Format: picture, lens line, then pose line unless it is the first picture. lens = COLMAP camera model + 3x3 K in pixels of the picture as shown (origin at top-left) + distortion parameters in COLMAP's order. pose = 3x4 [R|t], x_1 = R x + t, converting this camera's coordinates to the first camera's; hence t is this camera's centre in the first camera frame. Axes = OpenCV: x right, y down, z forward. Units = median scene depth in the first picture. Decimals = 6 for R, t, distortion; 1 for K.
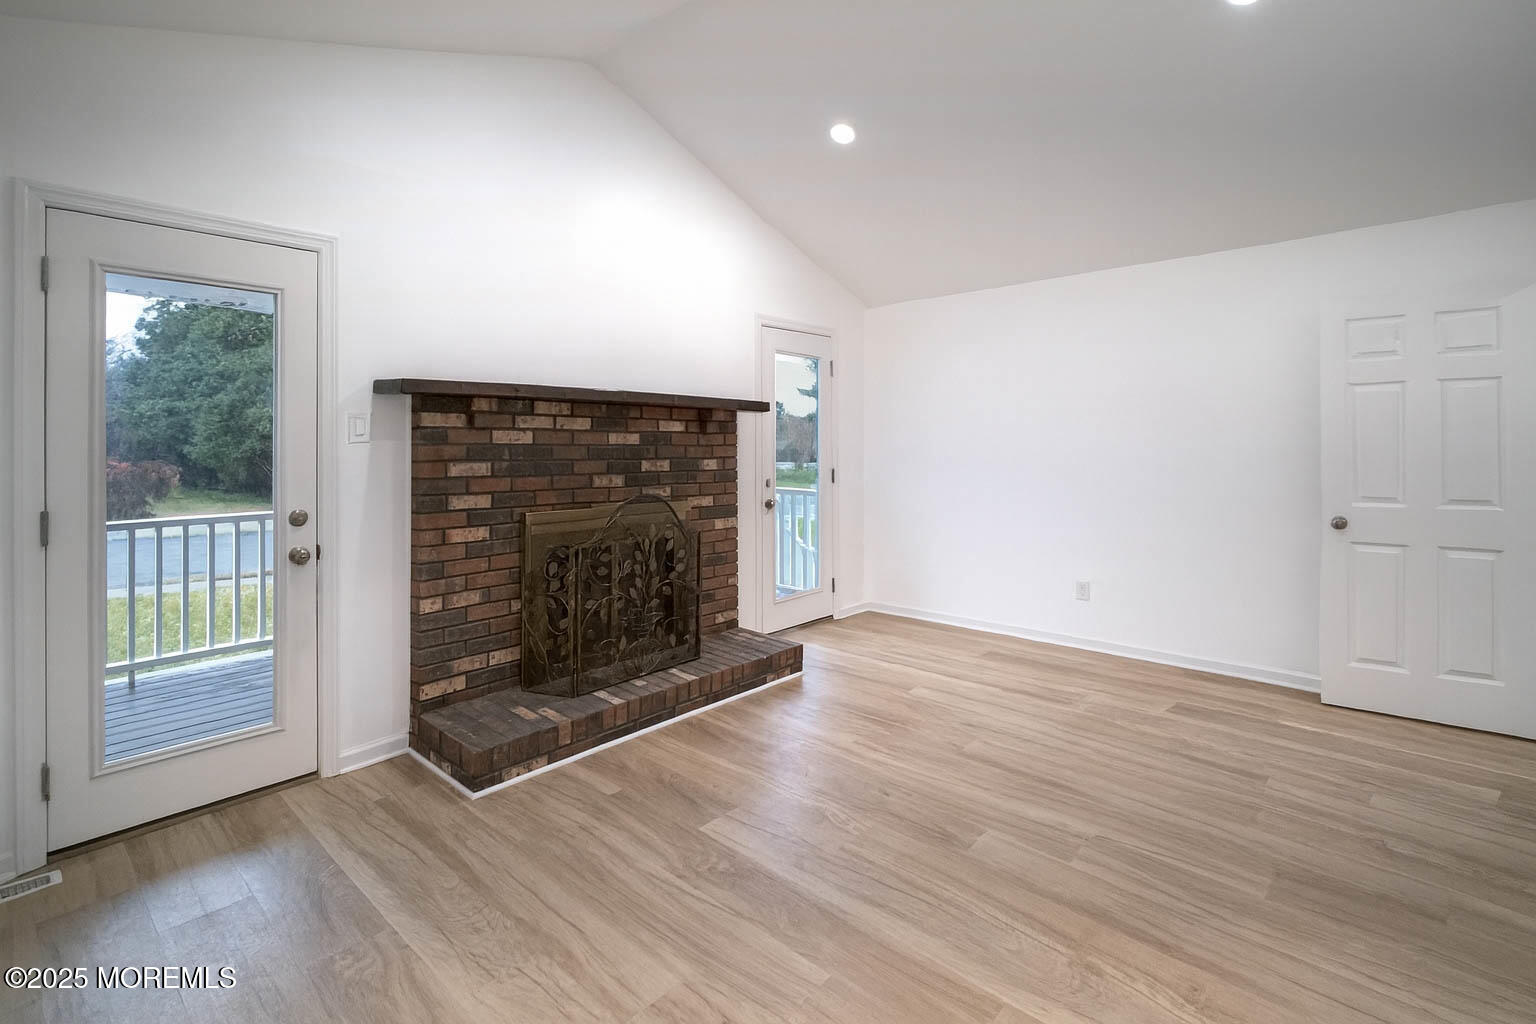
lens RADIAL K [[691.3, 0, 742.3], [0, 691.3, 452.4], [0, 0, 1]] dist [0.003056, 0.000063]
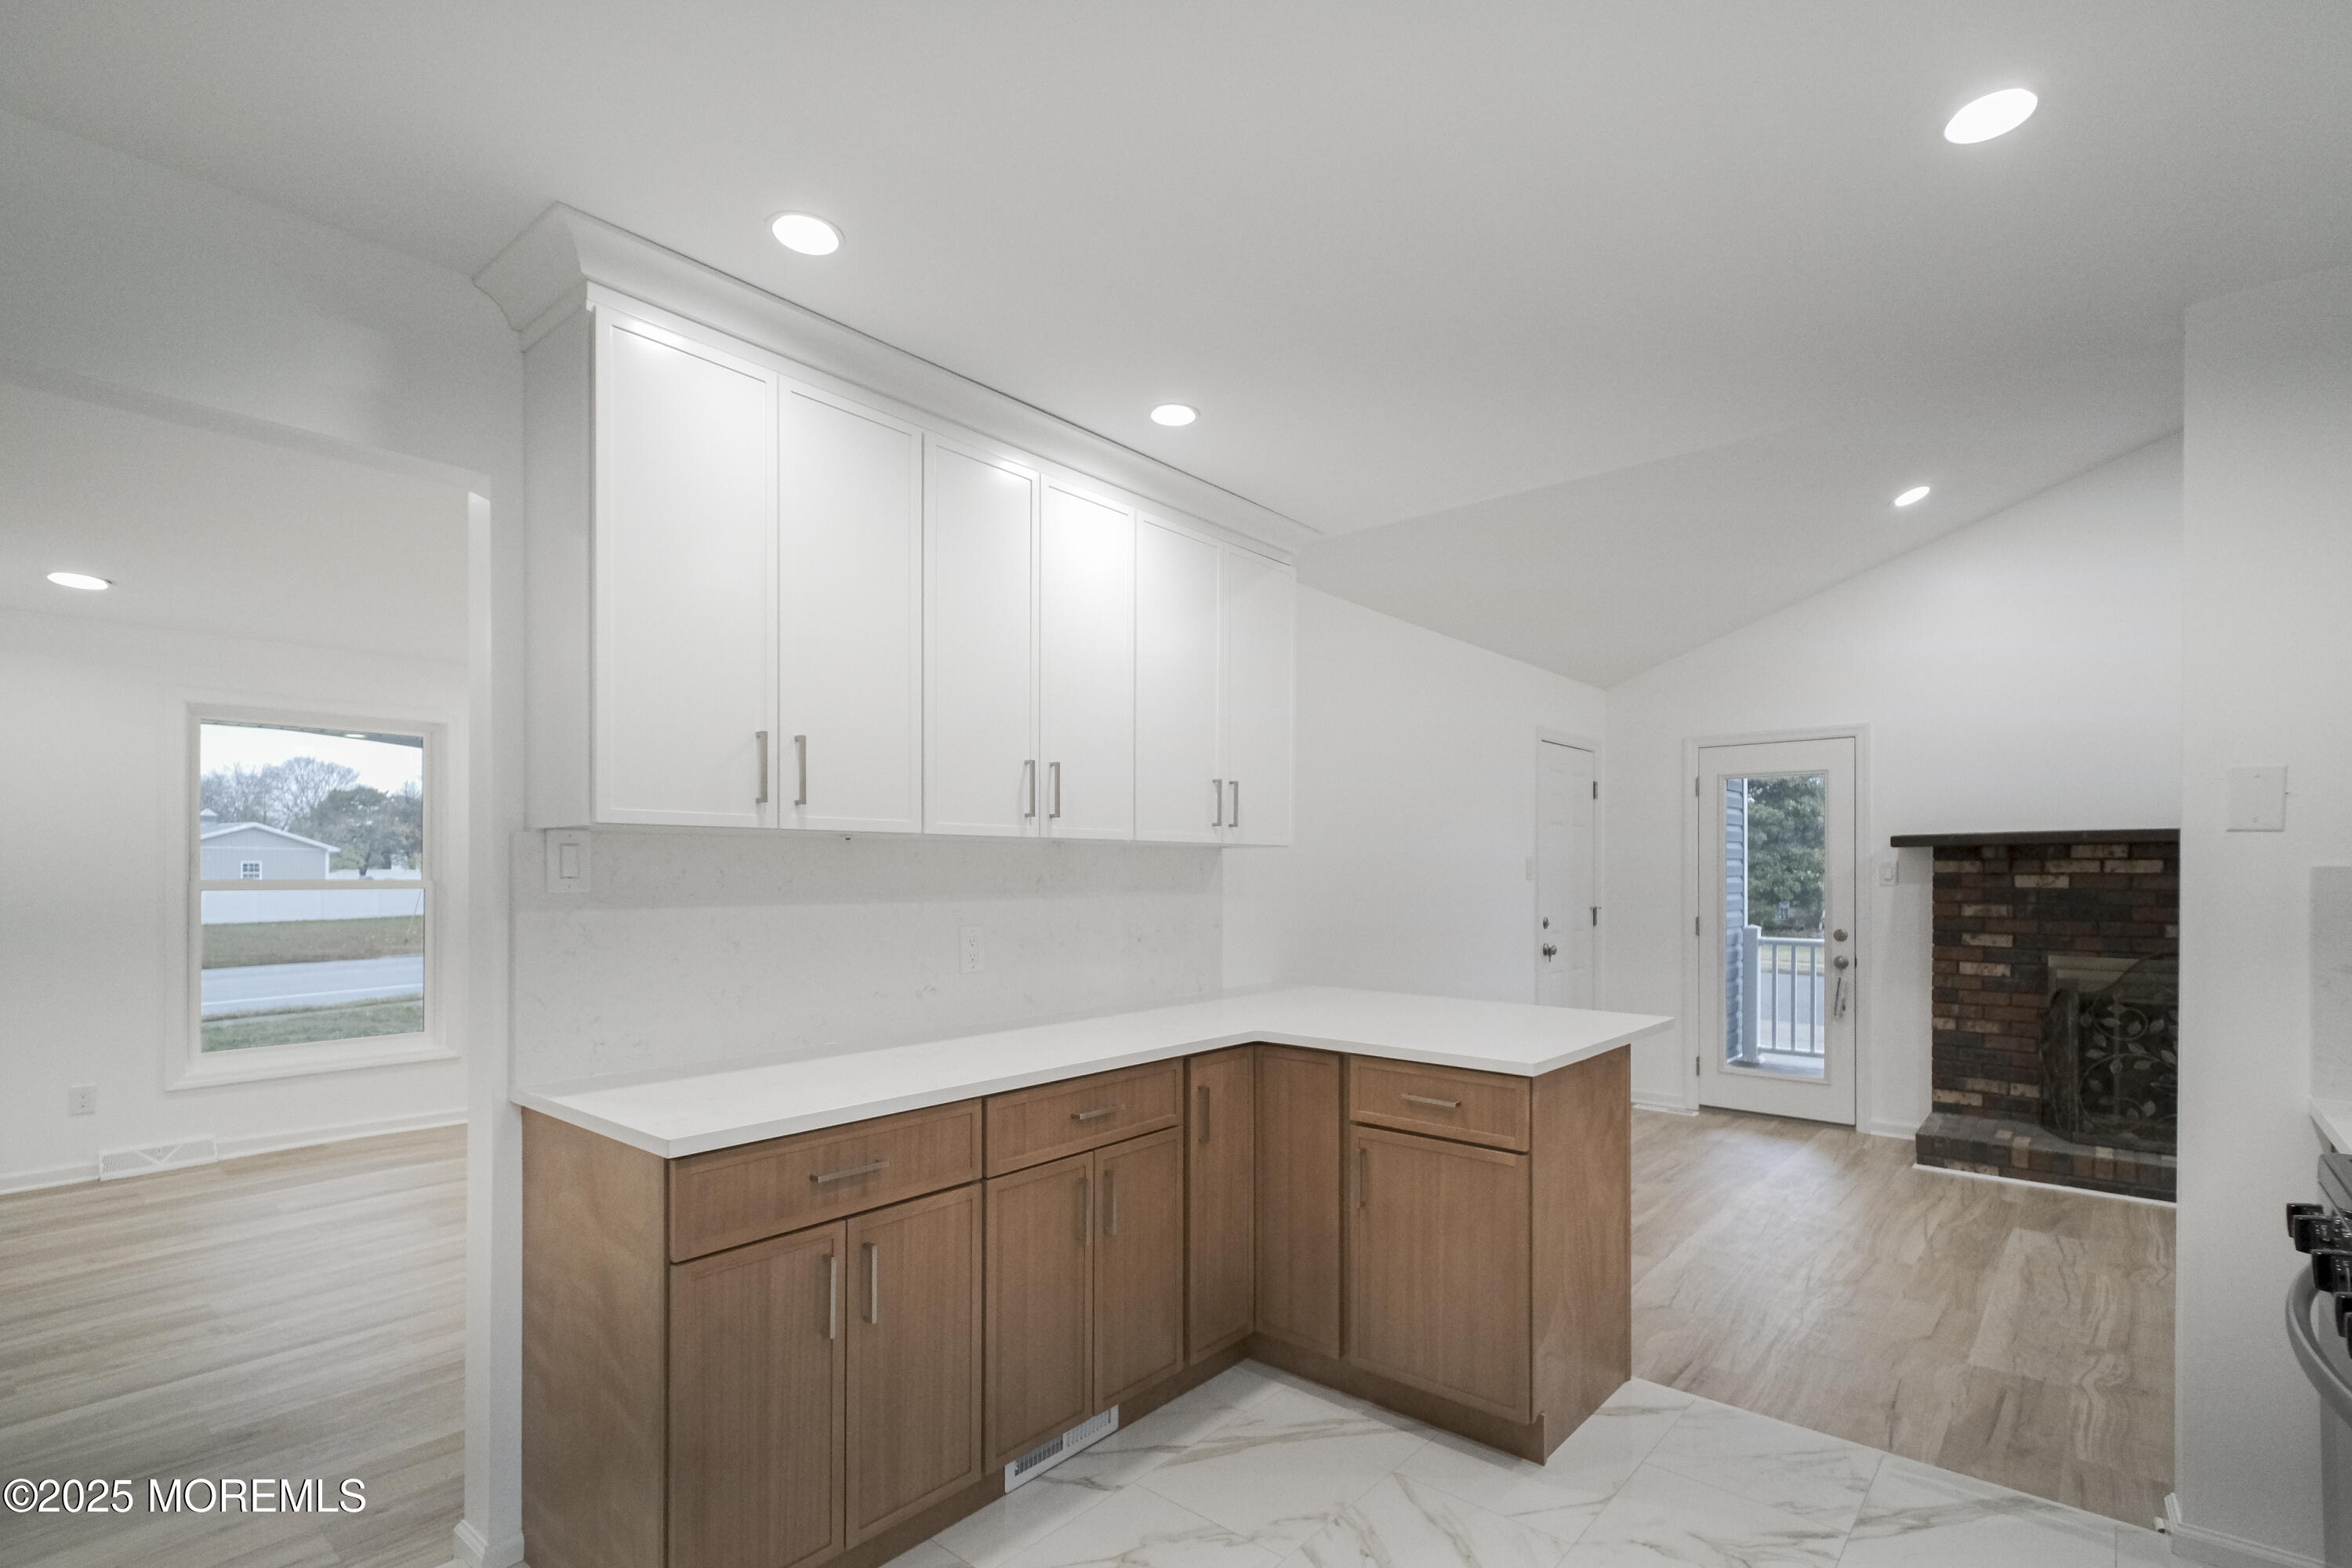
lens RADIAL K [[1102.5, 0, 1173.0], [0, 1102.5, 881.6], [0, 0, 1]] dist [0.034613, 0.001239]
pose [[0.033271, 0.018630, -0.999273, 1.272347], [-0.003493, 0.999822, 0.018524, -0.047605], [0.999440, 0.002874, 0.033330, -0.340148]]
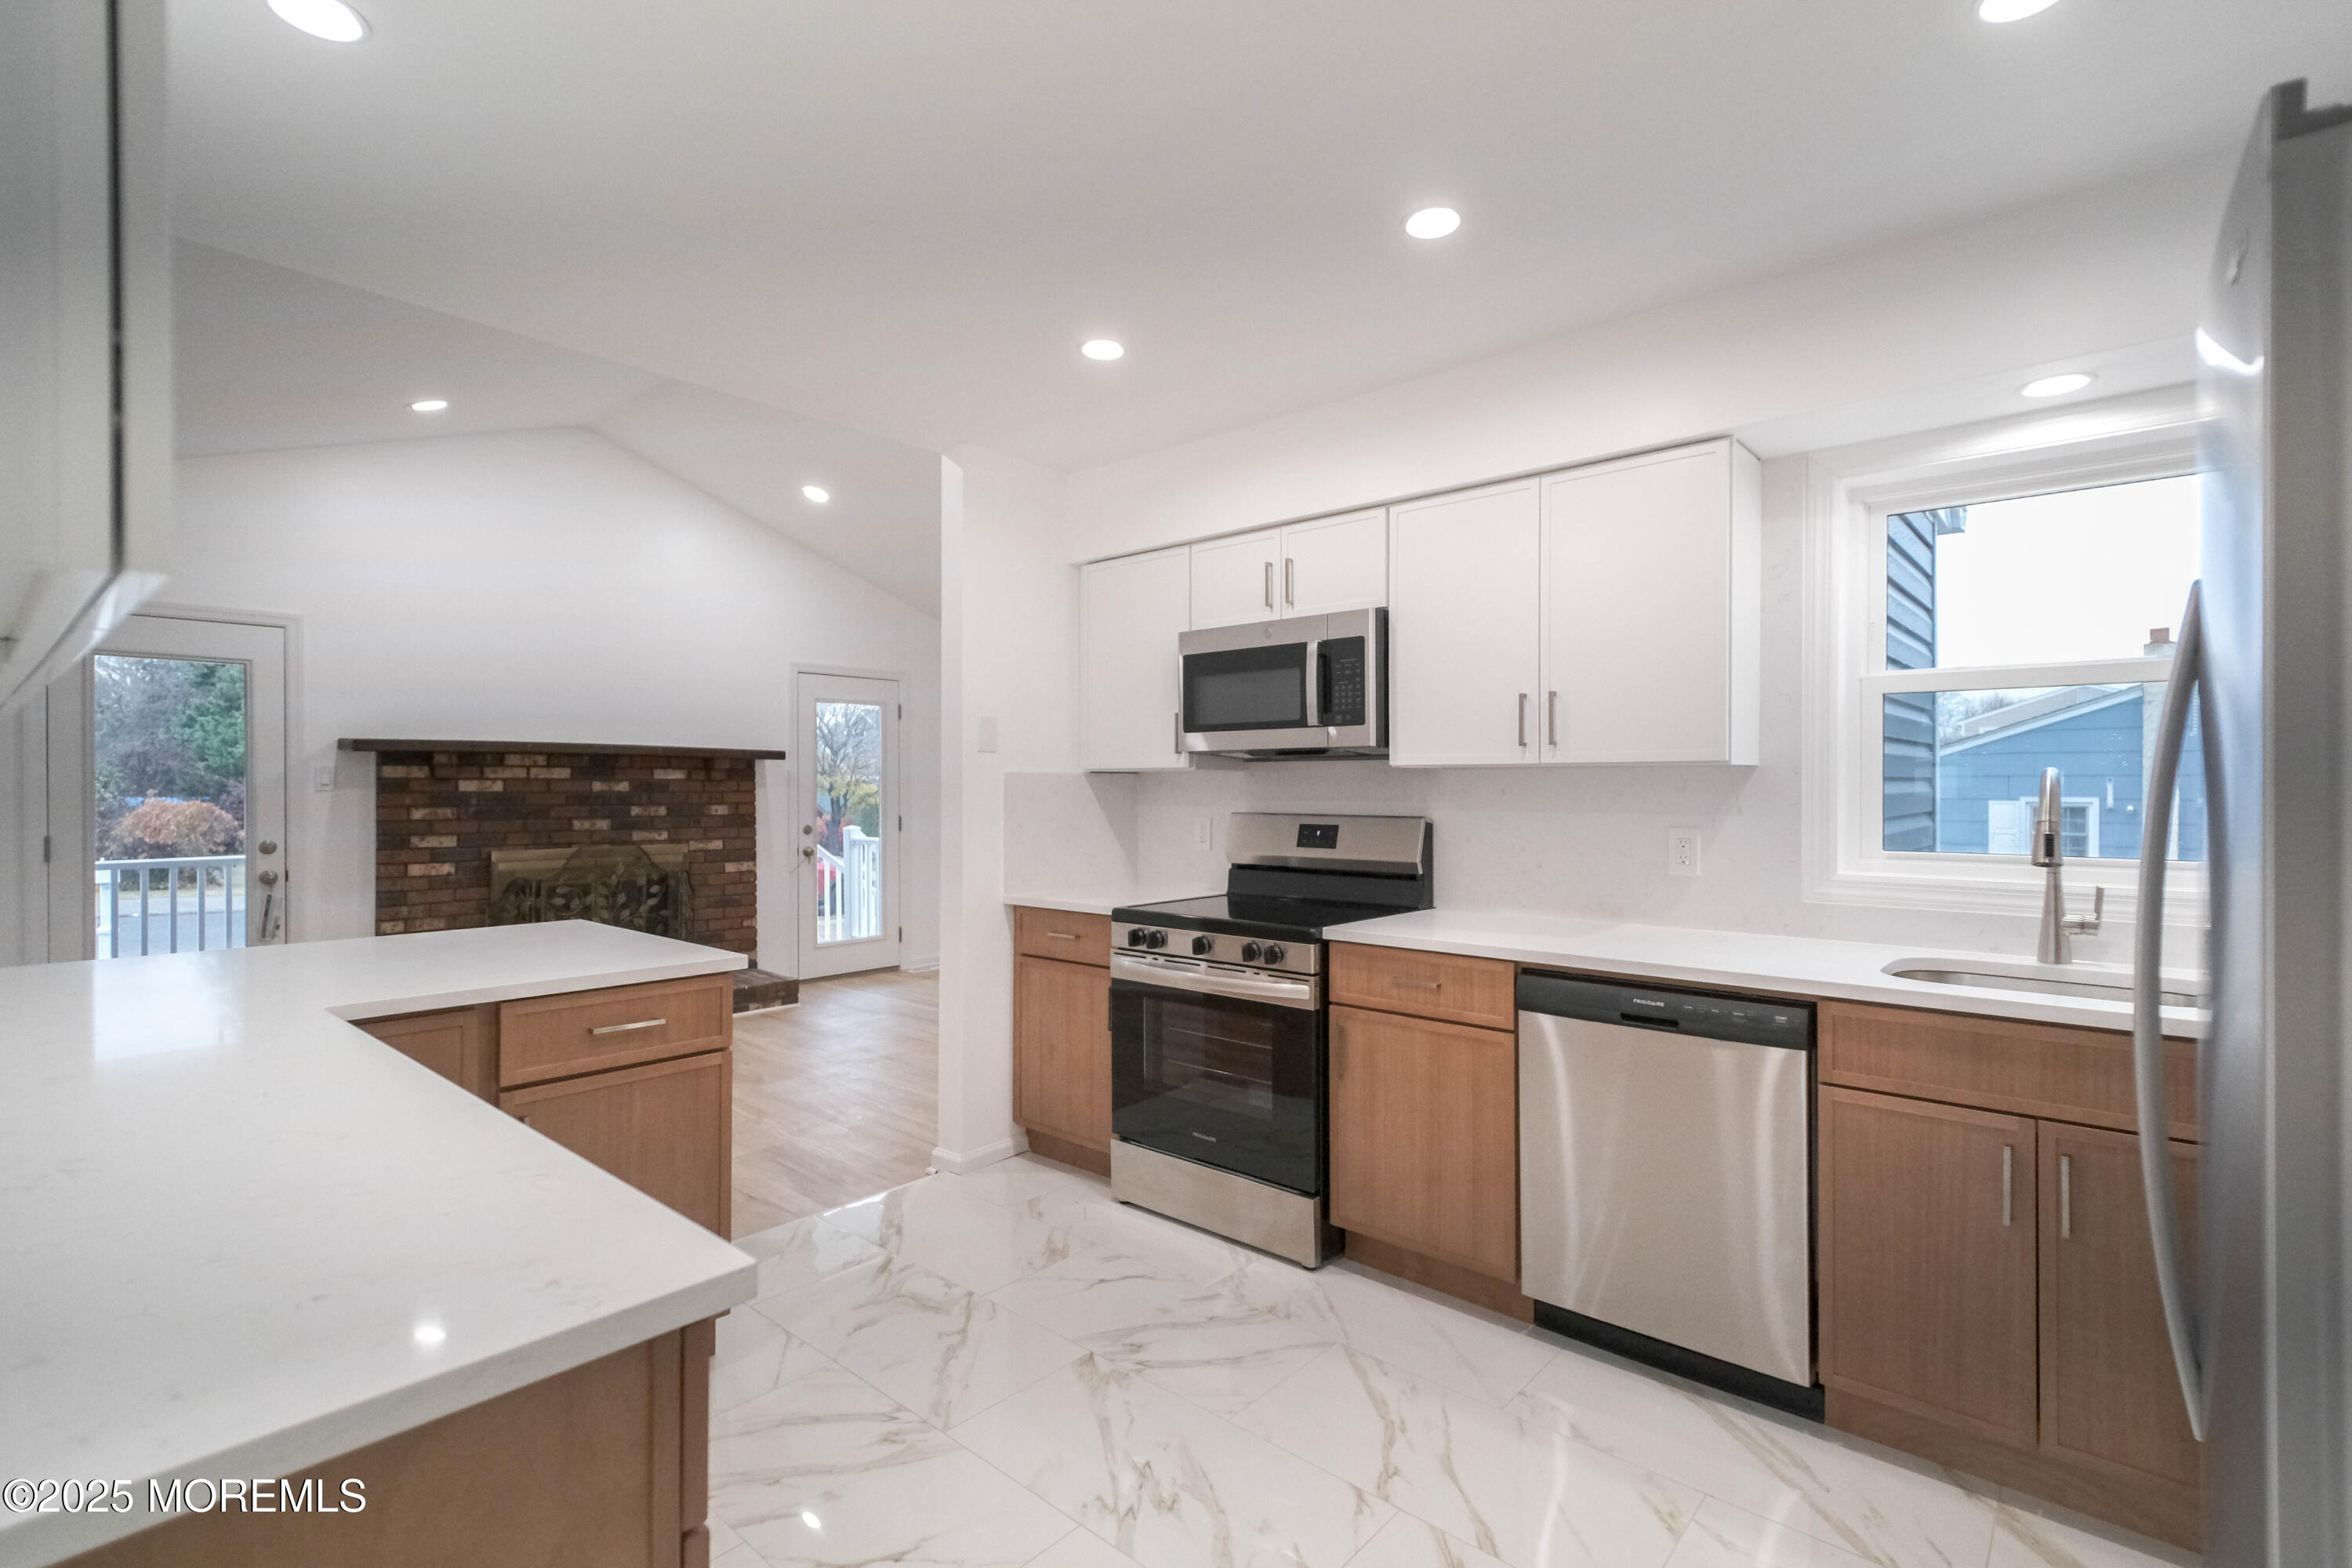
lens RADIAL K [[1102.5, 0, 1225.9], [0, 1102.5, 783.9], [0, 0, 1]] dist [0.034613, 0.001239]
pose [[0.999405, 0.010622, 0.032822, 0.826862], [-0.010566, 0.999942, -0.001888, -0.034151], [-0.032840, 0.001540, 0.999459, -0.881894]]
